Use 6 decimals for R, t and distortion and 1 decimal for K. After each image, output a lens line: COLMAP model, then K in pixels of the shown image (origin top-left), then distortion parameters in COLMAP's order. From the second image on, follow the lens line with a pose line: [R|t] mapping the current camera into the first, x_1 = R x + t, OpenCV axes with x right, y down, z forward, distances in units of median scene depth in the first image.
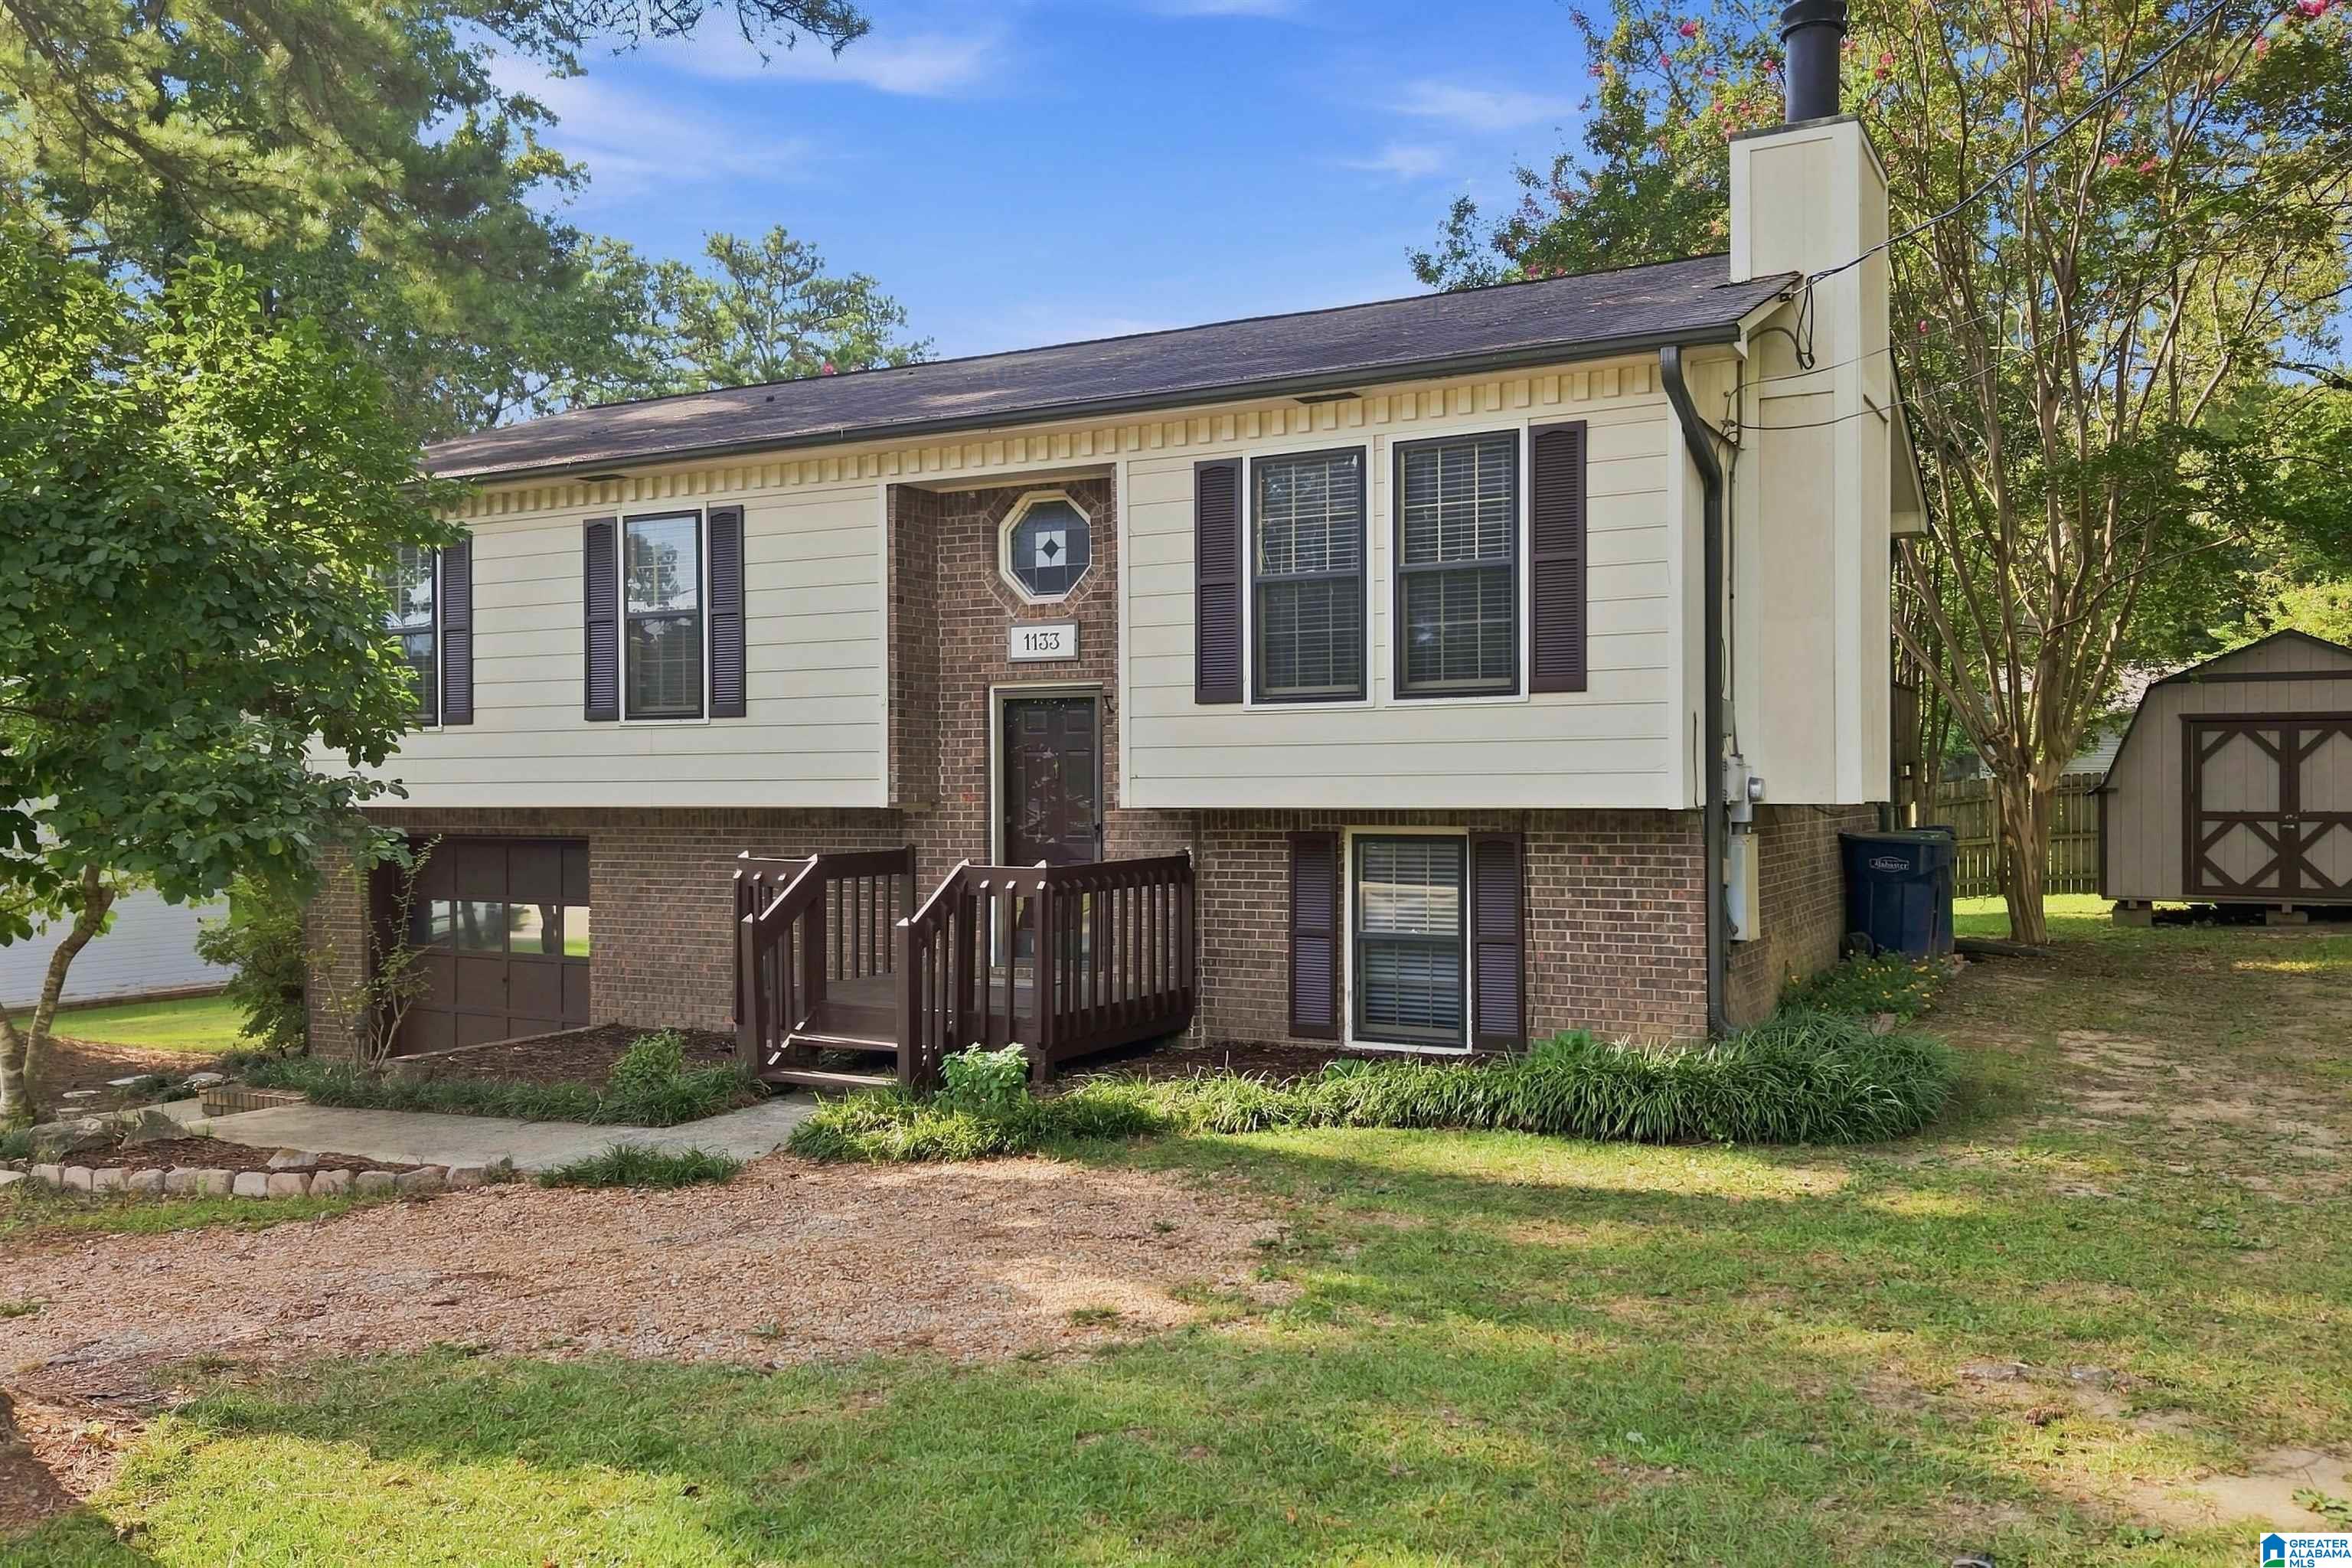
lens RADIAL K [[1760.7, 0, 1176.0], [0, 1760.7, 784.0], [0, 0, 1]] dist [0.007271, -0.005352]
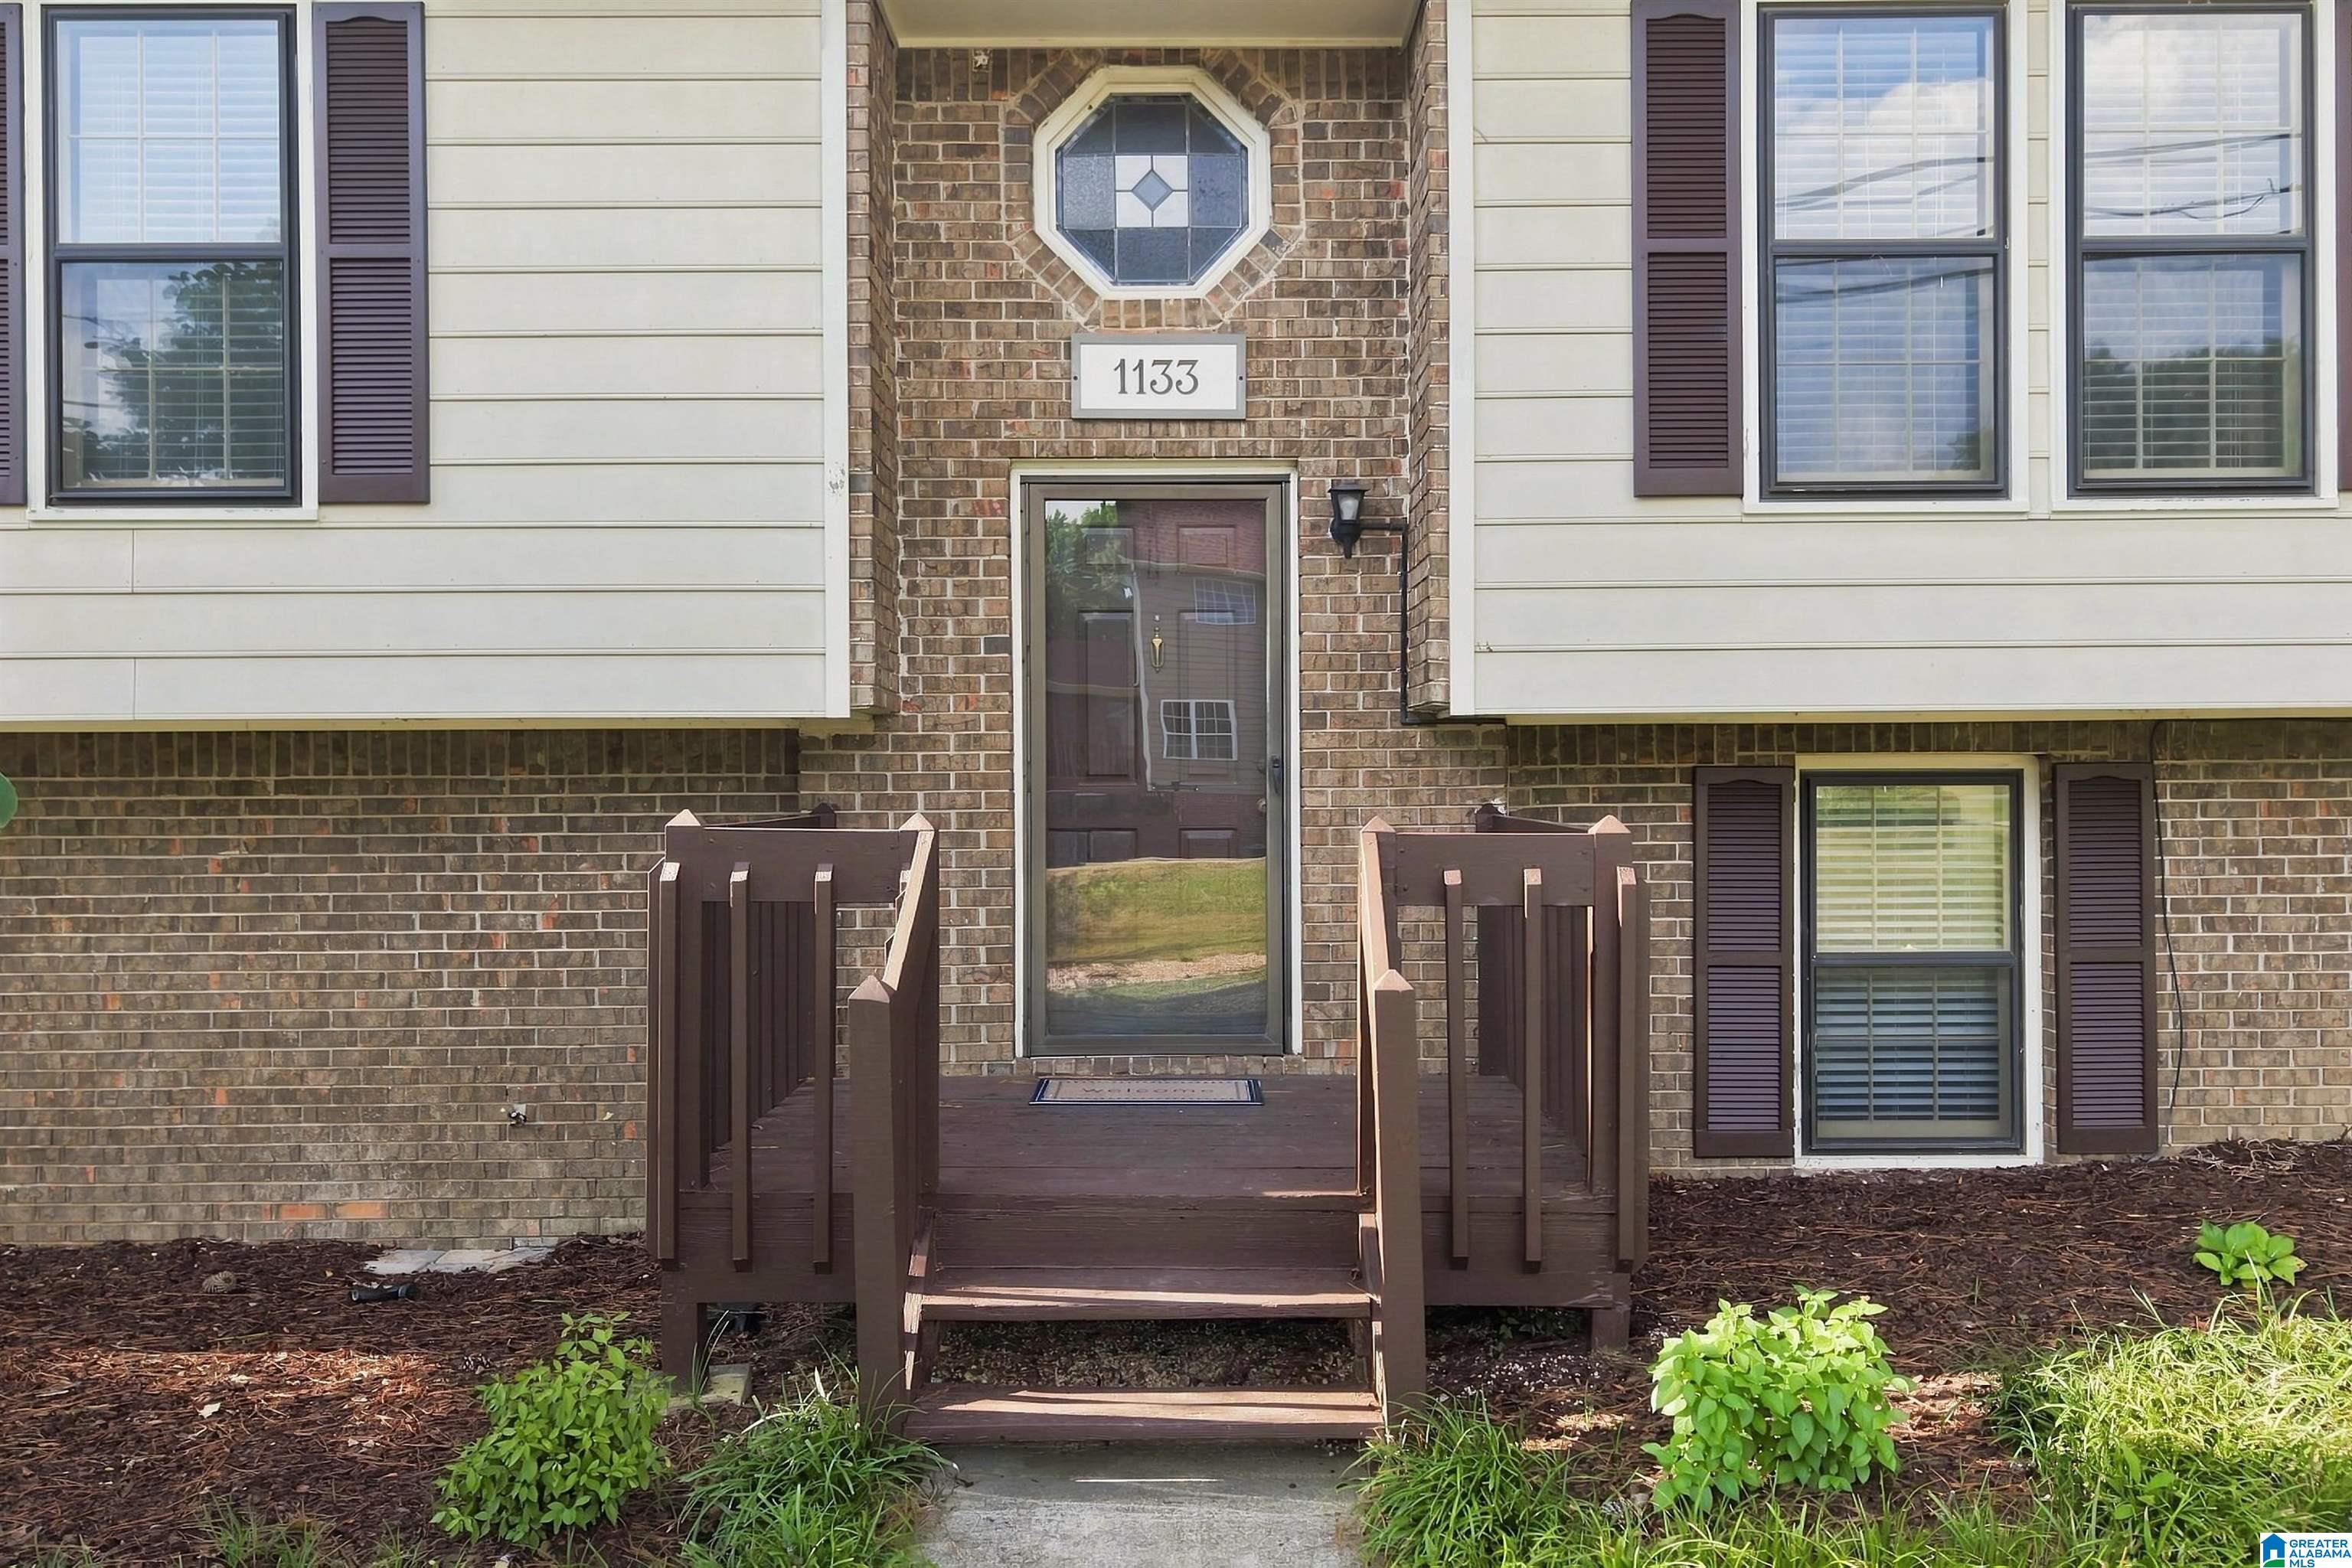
lens RADIAL K [[1807.8, 0, 1116.0], [0, 1807.8, 801.3], [0, 0, 1]] dist [0.047005, -0.130991]
pose [[0.887698, -0.005778, 0.460389, -0.313849], [0.000890, 0.999941, 0.010834, 0.029479], [-0.460425, -0.009208, 0.887651, 0.563825]]
